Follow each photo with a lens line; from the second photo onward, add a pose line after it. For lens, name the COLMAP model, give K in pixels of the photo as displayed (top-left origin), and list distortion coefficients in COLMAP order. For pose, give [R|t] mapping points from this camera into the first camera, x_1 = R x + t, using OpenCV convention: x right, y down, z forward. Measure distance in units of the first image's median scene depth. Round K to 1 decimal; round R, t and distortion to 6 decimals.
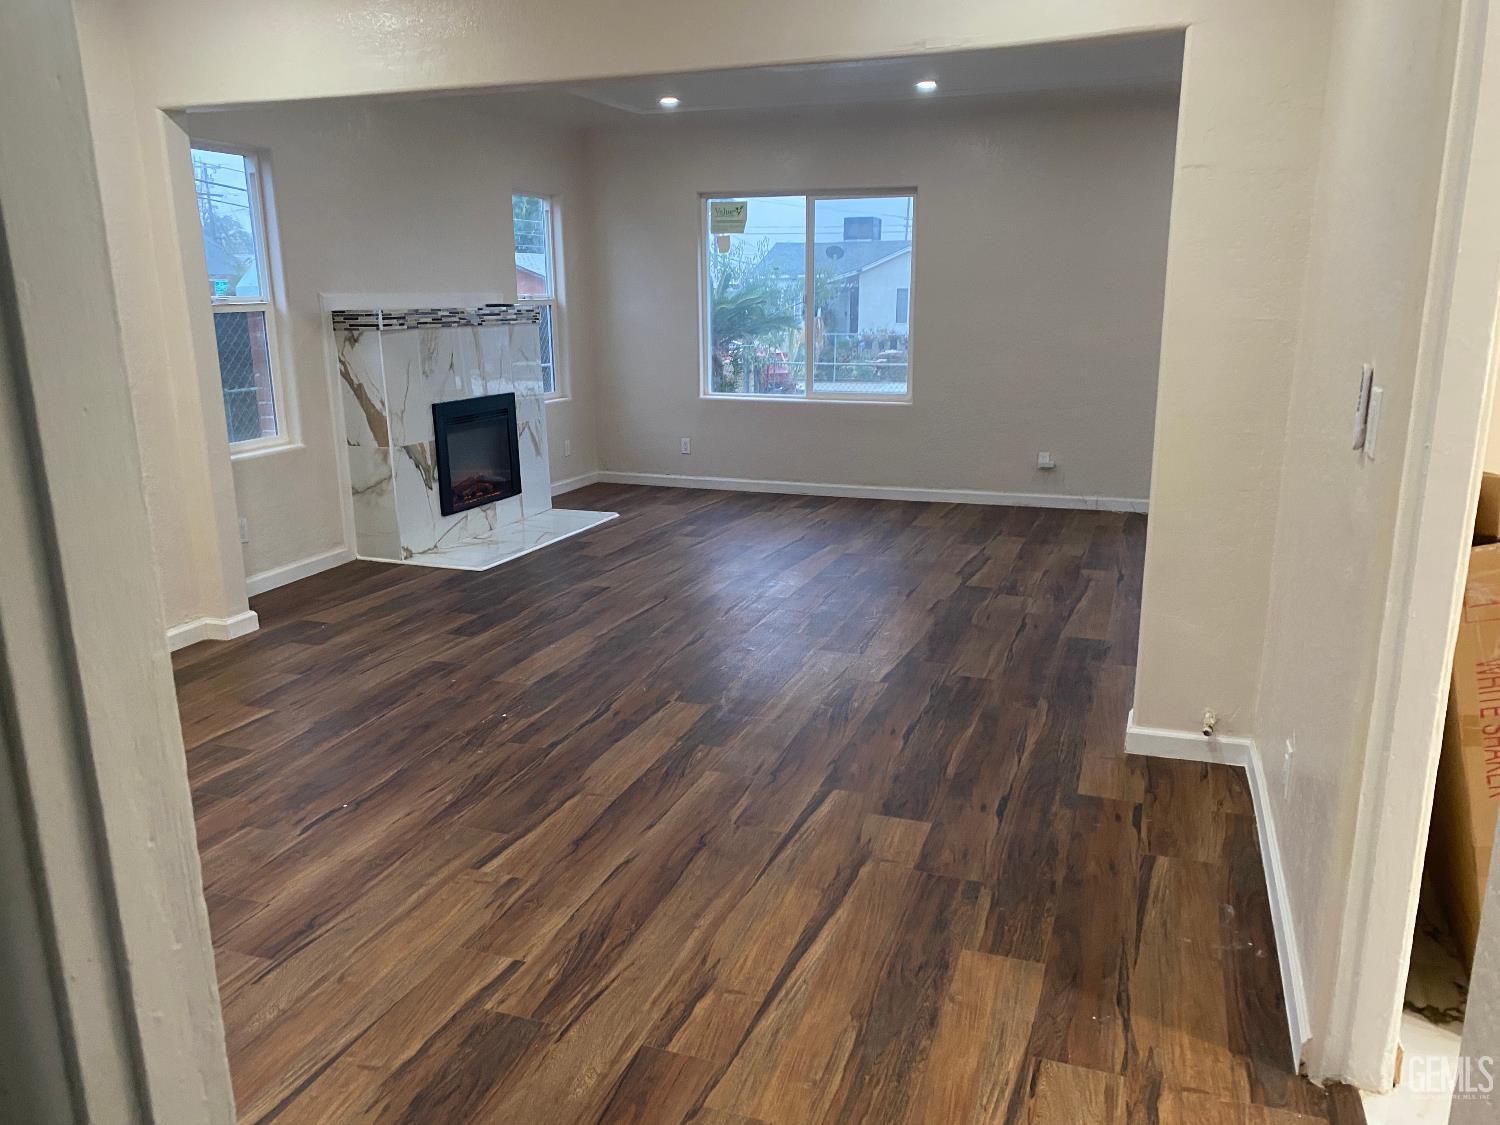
lens RADIAL K [[1122.3, 0, 771.6], [0, 1122.3, 578.4], [0, 0, 1]] dist [0.040366, -0.046937]
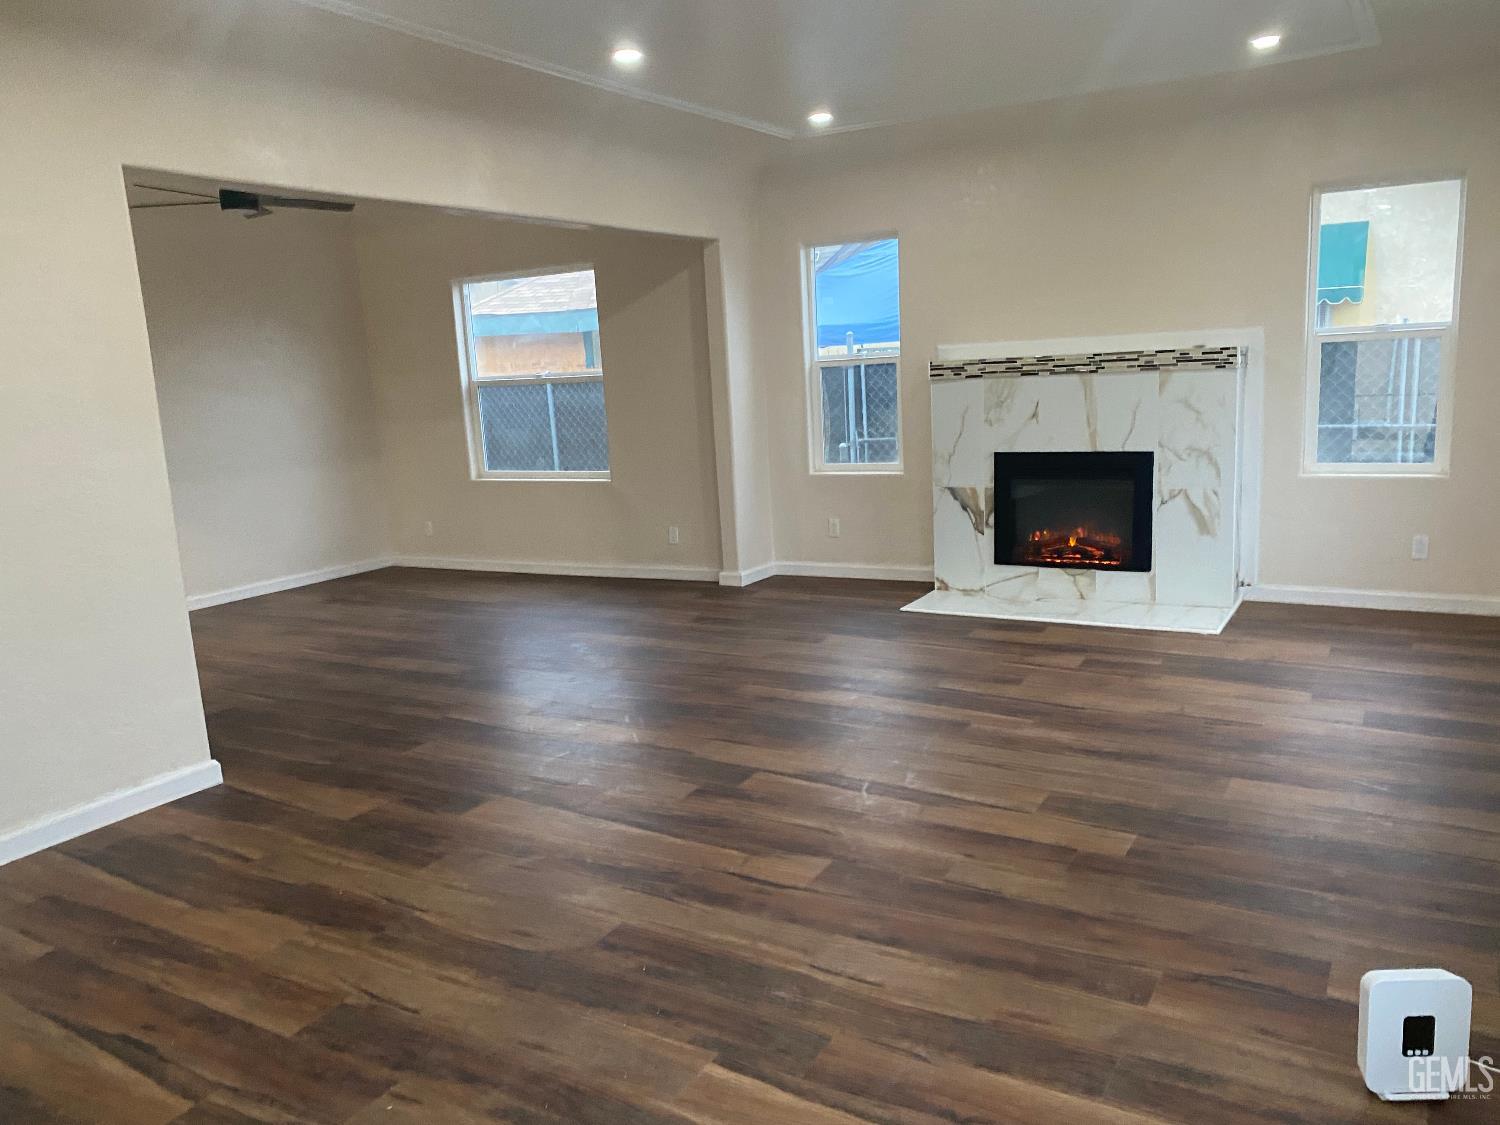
lens RADIAL K [[1122.3, 0, 743.6], [0, 1122.3, 574.4], [0, 0, 1]] dist [0.040366, -0.046937]
pose [[-0.196921, 0.192184, -0.961399, 1.062085], [-0.190387, 0.954437, 0.229789, -0.346291], [0.961756, 0.228288, -0.151360, 1.395488]]
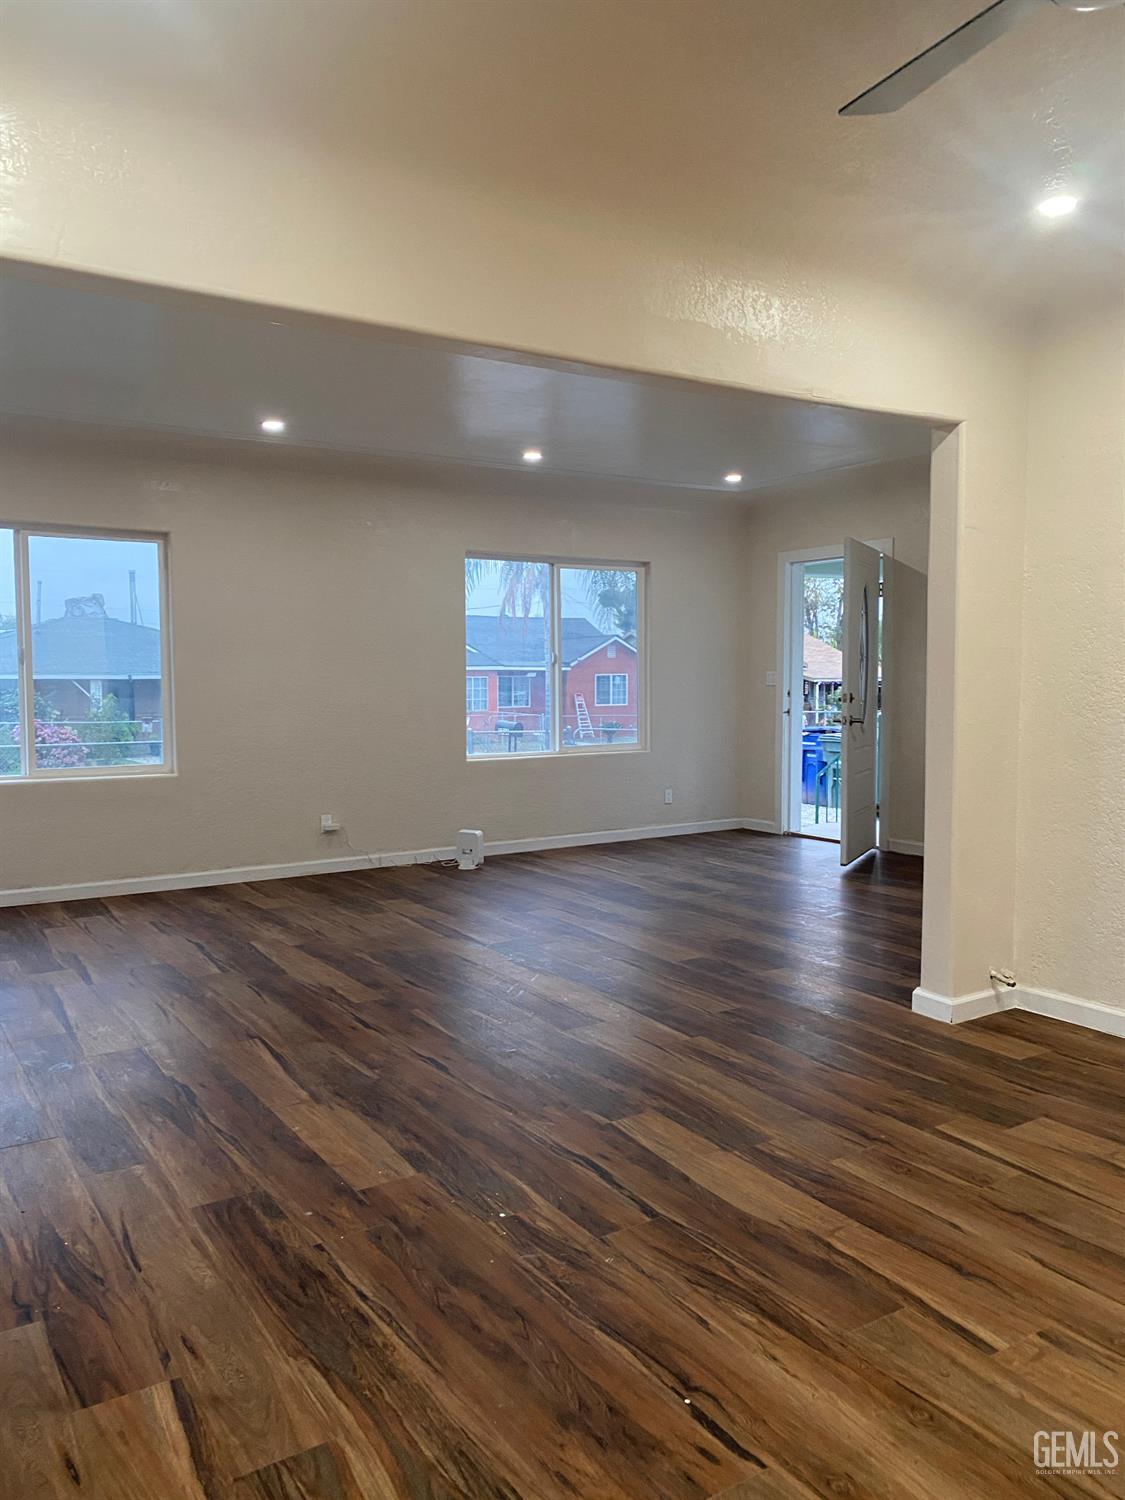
lens RADIAL K [[1122.3, 0, 556.7], [0, 1122.3, 744.6], [0, 0, 1]] dist [0.040366, -0.046937]
pose [[0.619765, -0.049290, 0.783238, -0.666451], [0.197453, 0.975714, -0.094839, -0.074090], [-0.759542, 0.213430, 0.614446, 0.459930]]
